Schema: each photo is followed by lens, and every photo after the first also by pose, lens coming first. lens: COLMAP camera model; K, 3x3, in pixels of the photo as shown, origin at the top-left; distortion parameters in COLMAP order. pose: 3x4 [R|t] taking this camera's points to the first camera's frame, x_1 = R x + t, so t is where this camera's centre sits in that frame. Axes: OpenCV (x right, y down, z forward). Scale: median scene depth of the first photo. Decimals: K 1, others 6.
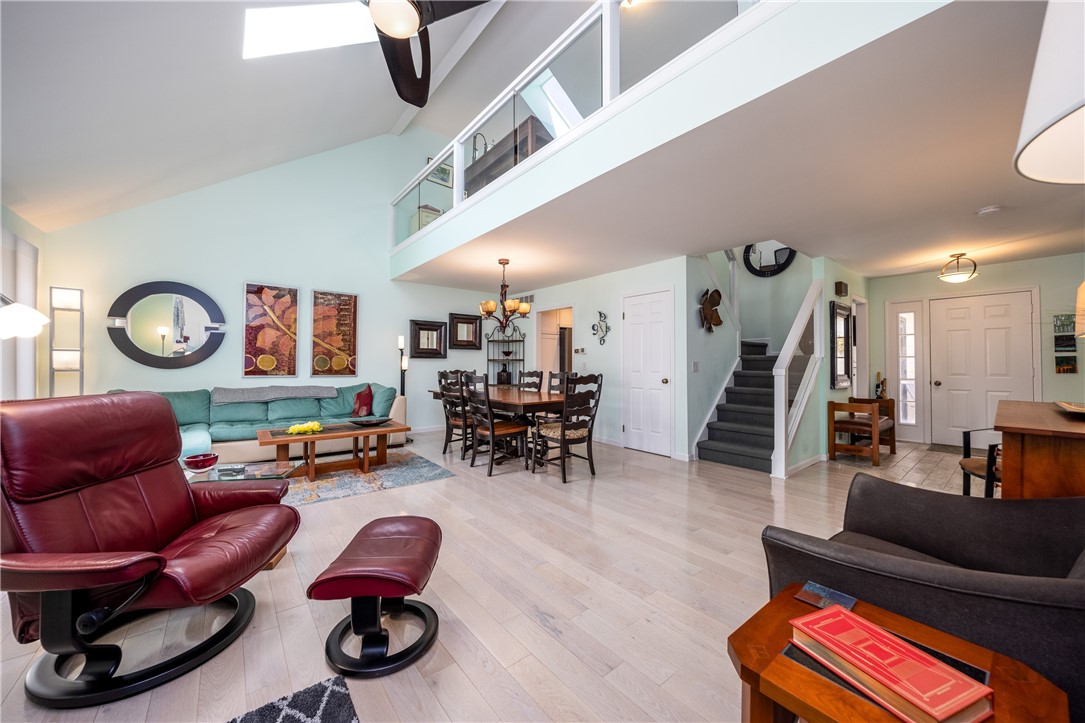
lens RADIAL K [[392.5, 0, 541.7], [0, 392.5, 359.2], [0, 0, 1]] dist [-0.002525, -0.000365]
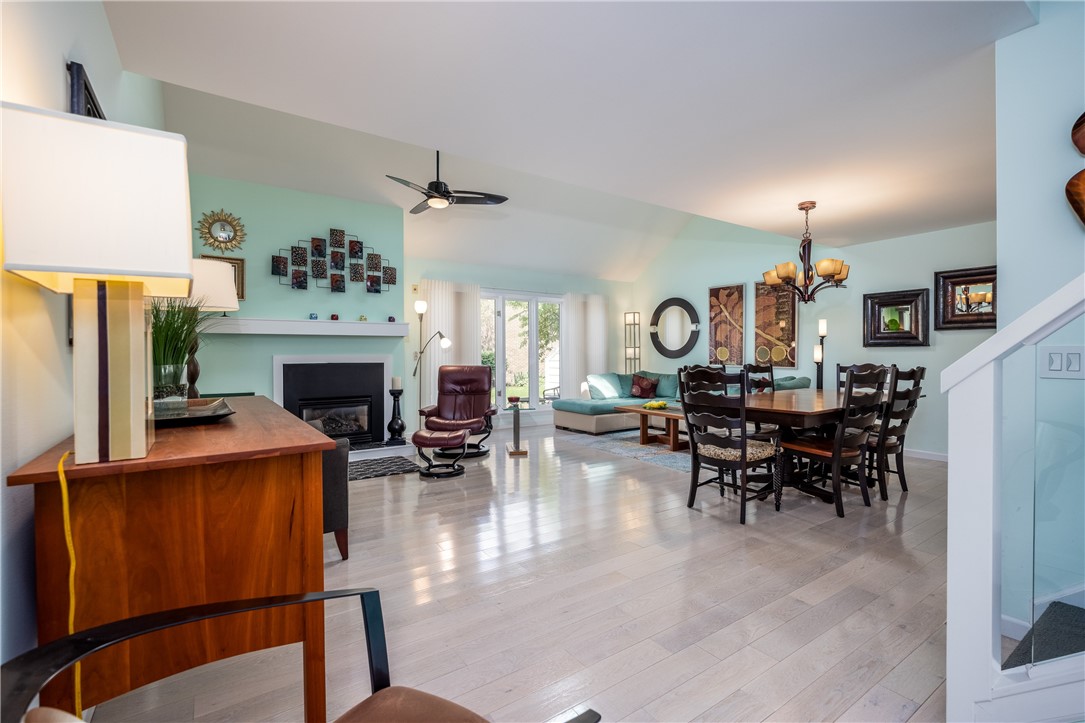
lens RADIAL K [[500.3, 0, 562.0], [0, 500.3, 359.2], [0, 0, 1]] dist [0.004227, 0.000375]
pose [[-0.056826, 0.005807, -0.998367, 0.801637], [0.011155, 0.999924, 0.005181, 0.011742], [0.998322, -0.010842, -0.056886, 0.615051]]
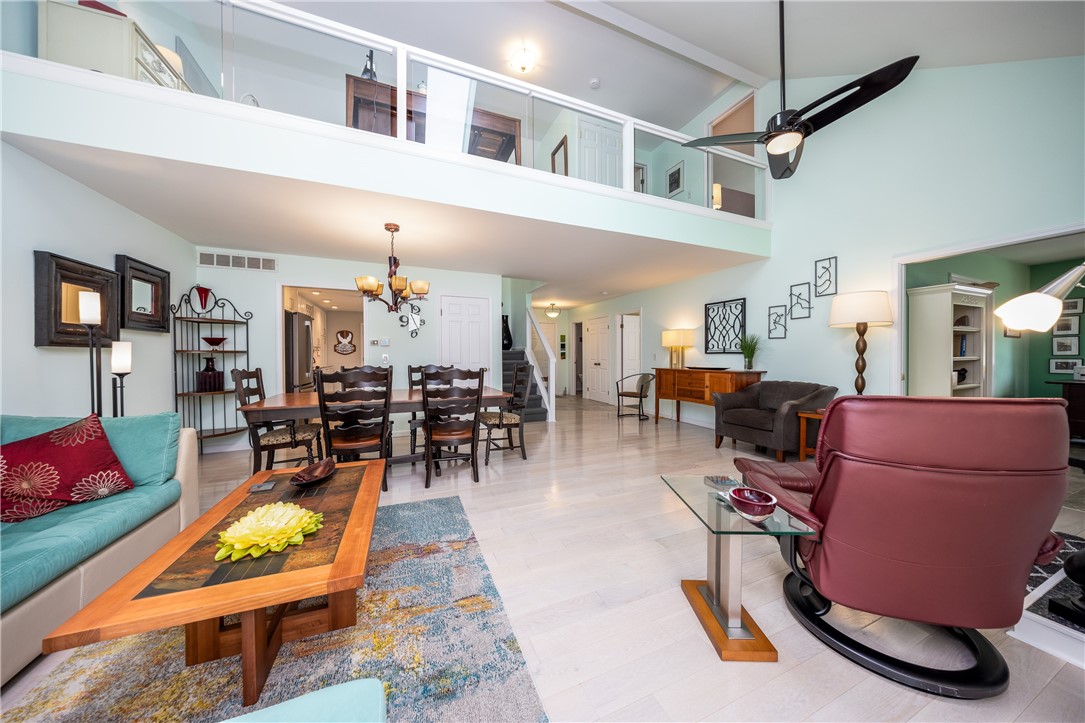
lens RADIAL K [[337.6, 0, 542.3], [0, 337.6, 358.5], [0, 0, 1]] dist [-0.002245, -0.000083]
pose [[0.283593, -0.010058, 0.958892, -0.655837], [-0.005883, 0.999908, 0.012228, 0.004362], [-0.958927, -0.009109, 0.283508, 0.508257]]
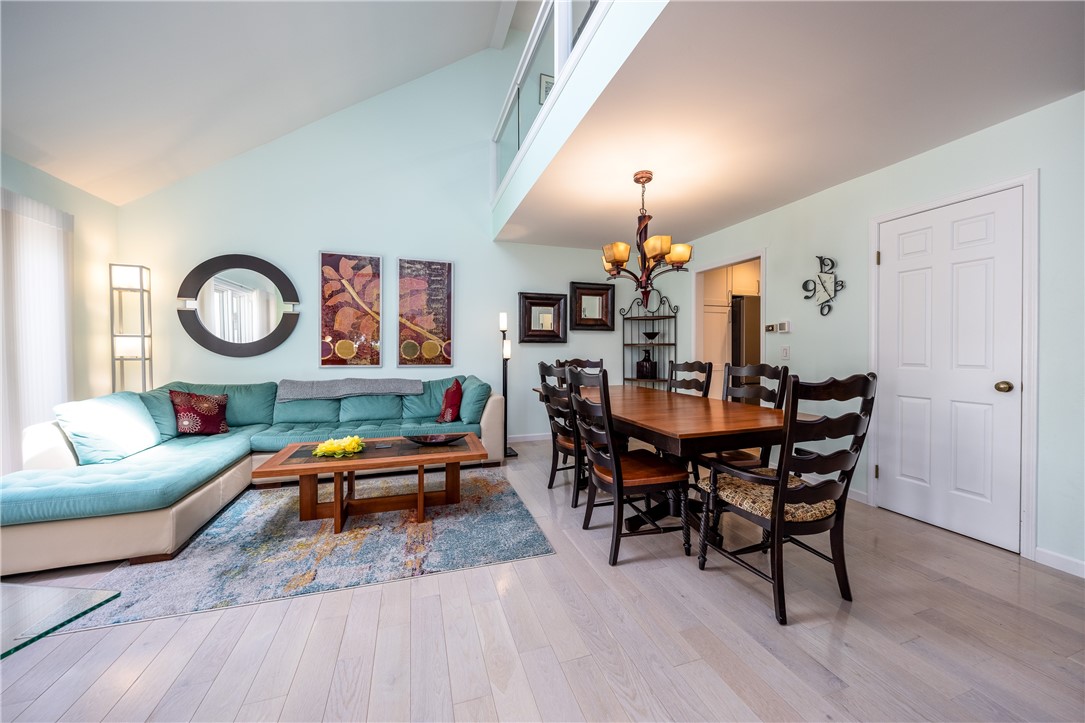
lens RADIAL K [[392.5, 0, 543.3], [0, 392.5, 352.6], [0, 0, 1]] dist [-0.002525, -0.000365]
pose [[0.935109, -0.000225, -0.354360, -0.027150], [0.006905, 0.999821, 0.017588, 0.003934], [0.354293, -0.018894, 0.934944, 0.383240]]
